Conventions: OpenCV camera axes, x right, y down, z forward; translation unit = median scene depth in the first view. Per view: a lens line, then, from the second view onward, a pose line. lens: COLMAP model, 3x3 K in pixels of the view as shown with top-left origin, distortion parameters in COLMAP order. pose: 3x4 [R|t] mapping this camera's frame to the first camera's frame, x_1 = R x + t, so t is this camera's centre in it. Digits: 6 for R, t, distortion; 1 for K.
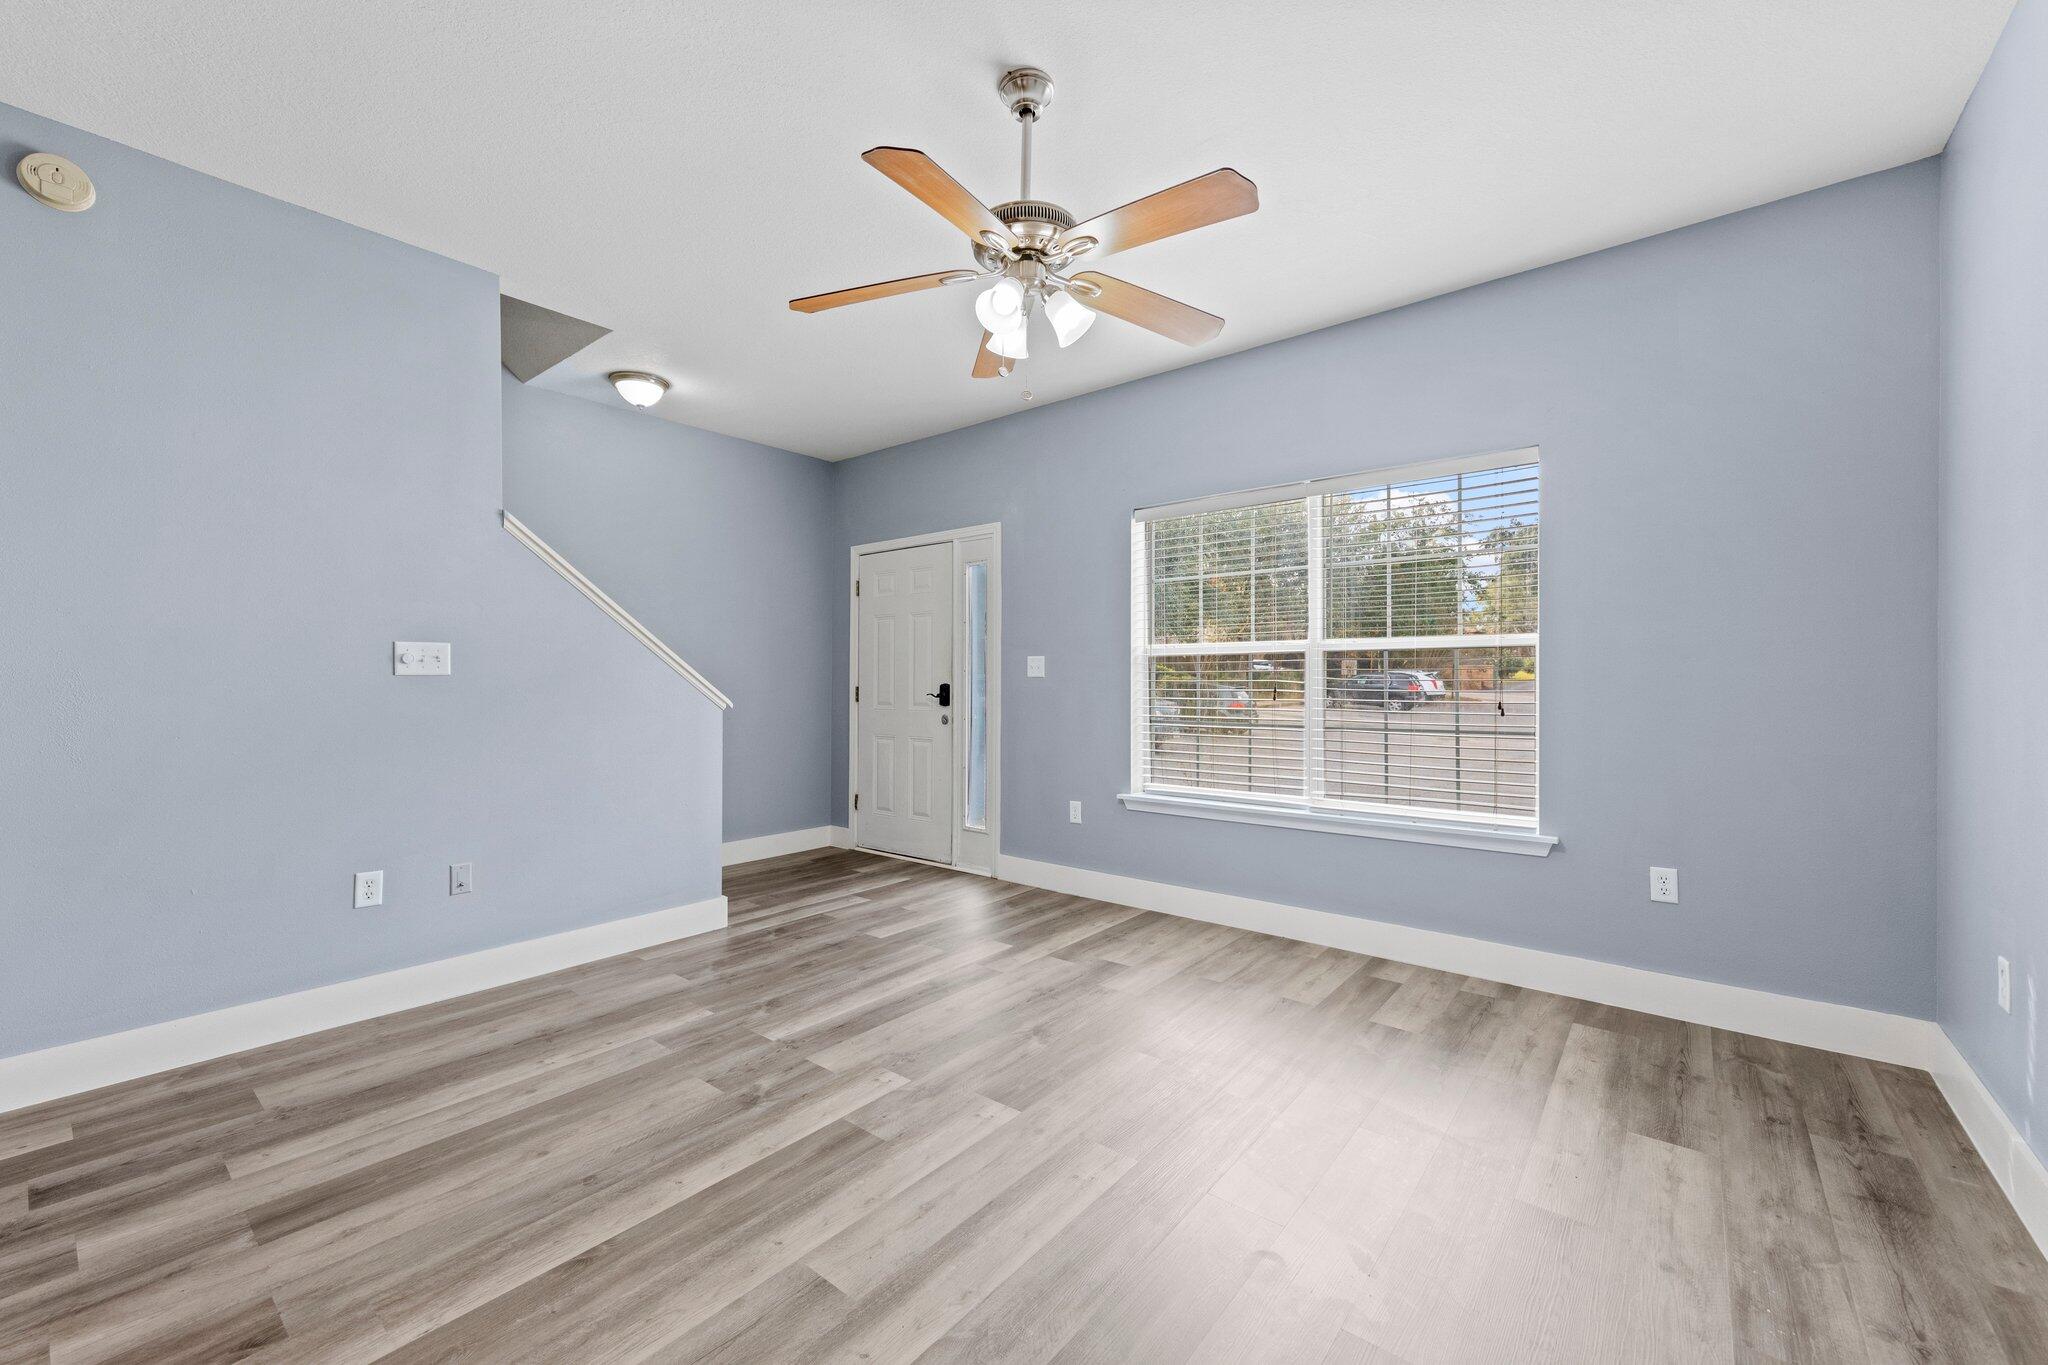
lens RADIAL K [[823.2, 0, 1017.6], [0, 823.2, 678.5], [0, 0, 1]] dist [0.001566, 0.000078]
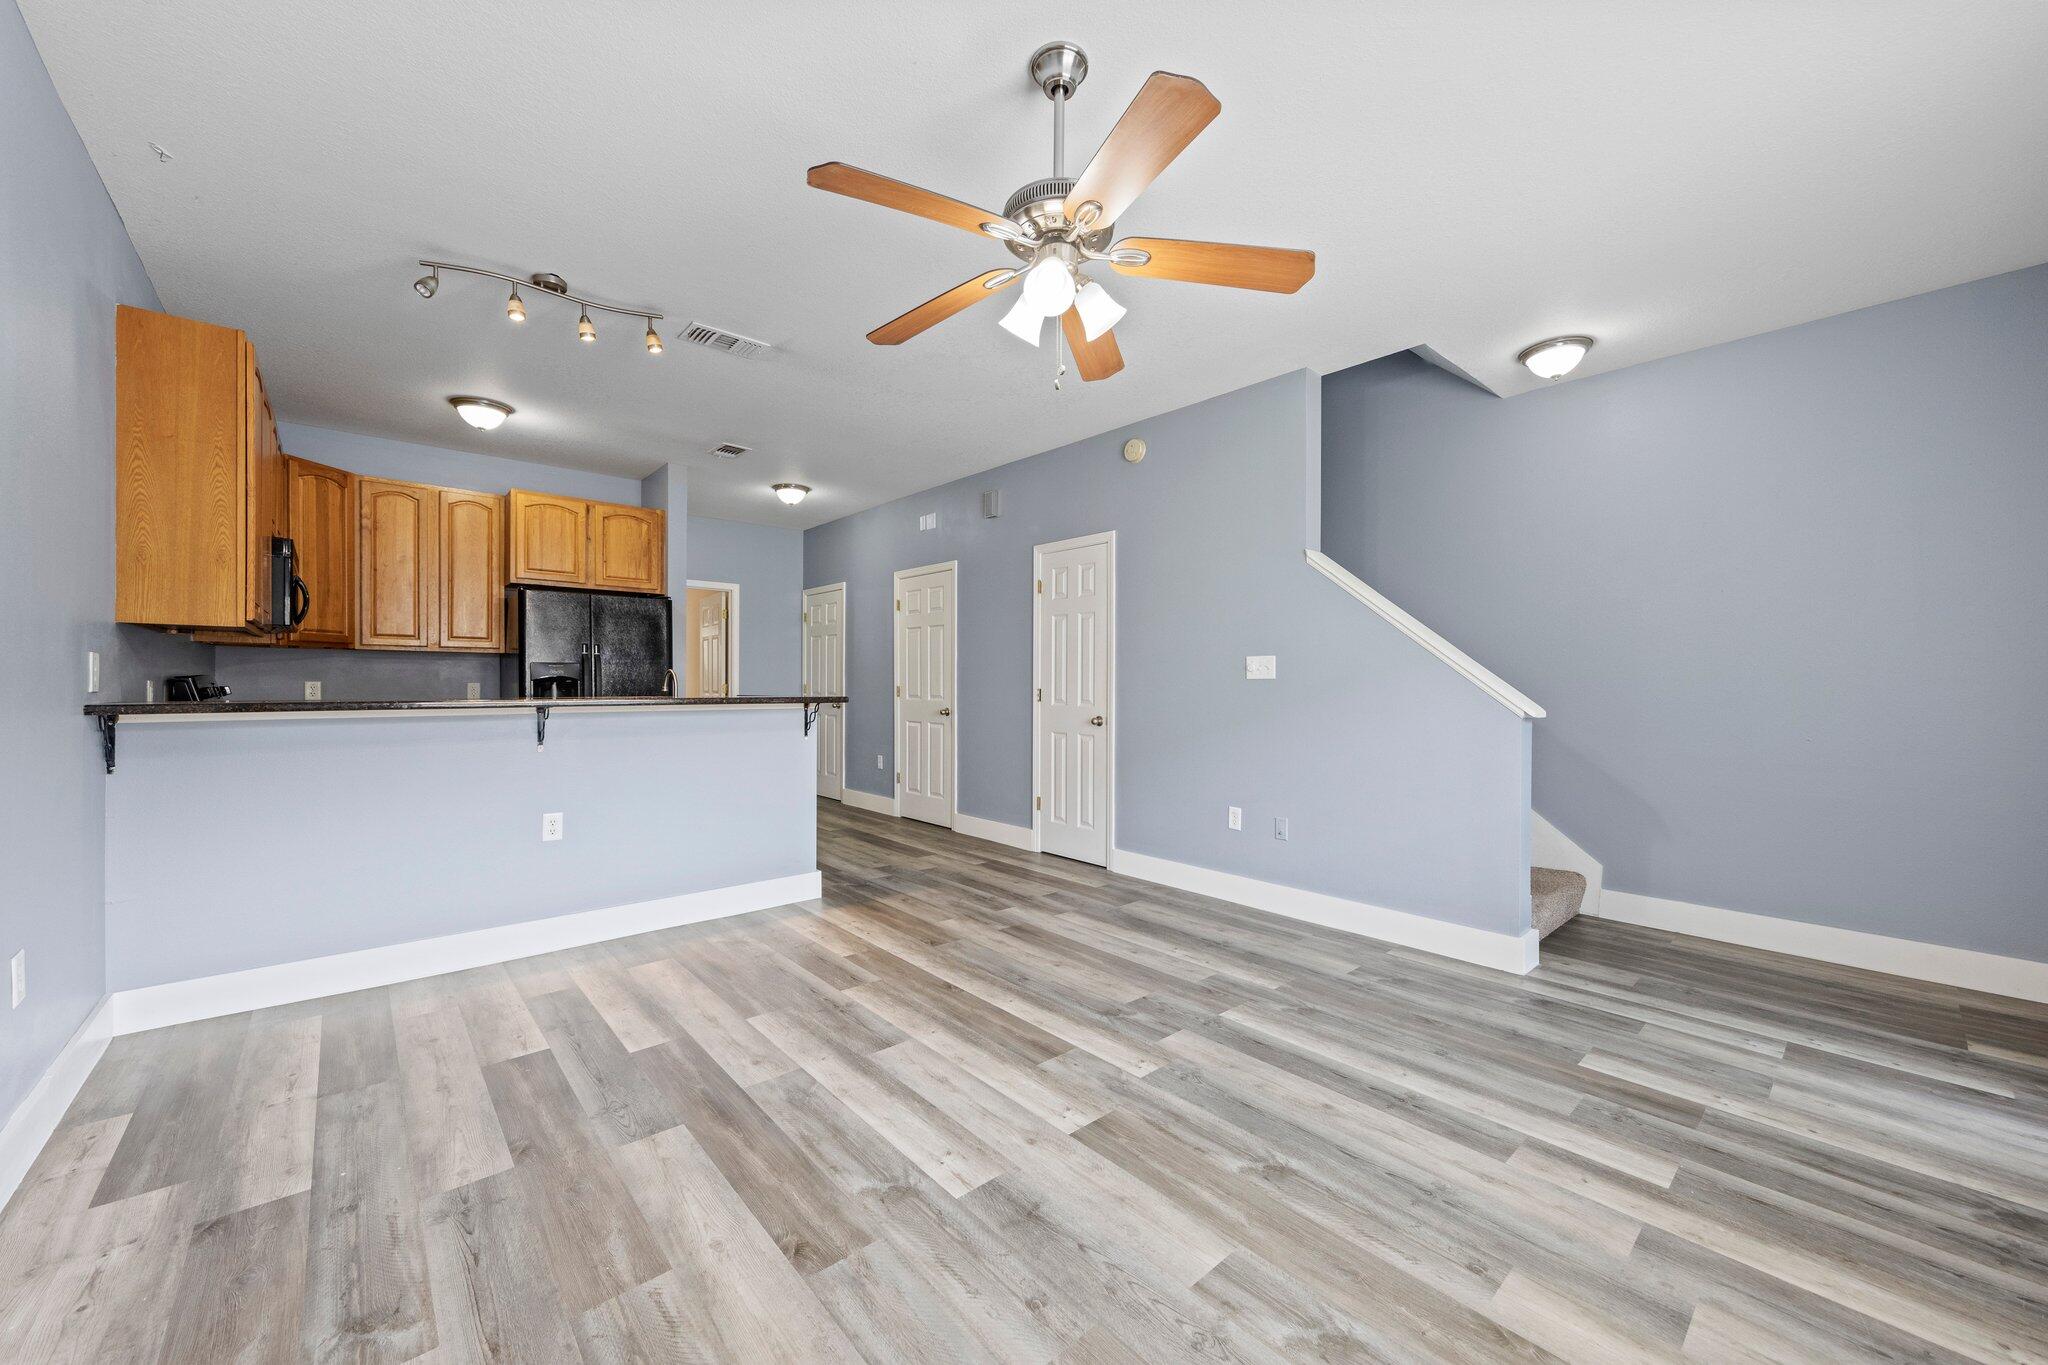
lens RADIAL K [[765.4, 0, 1021.7], [0, 765.4, 683.6], [0, 0, 1]] dist [0.001555, 0.000323]
pose [[-0.163696, 0.003603, -0.986504, 0.779471], [-0.002001, 0.999990, 0.003984, -0.000379], [0.986509, 0.002626, -0.163688, 0.955477]]
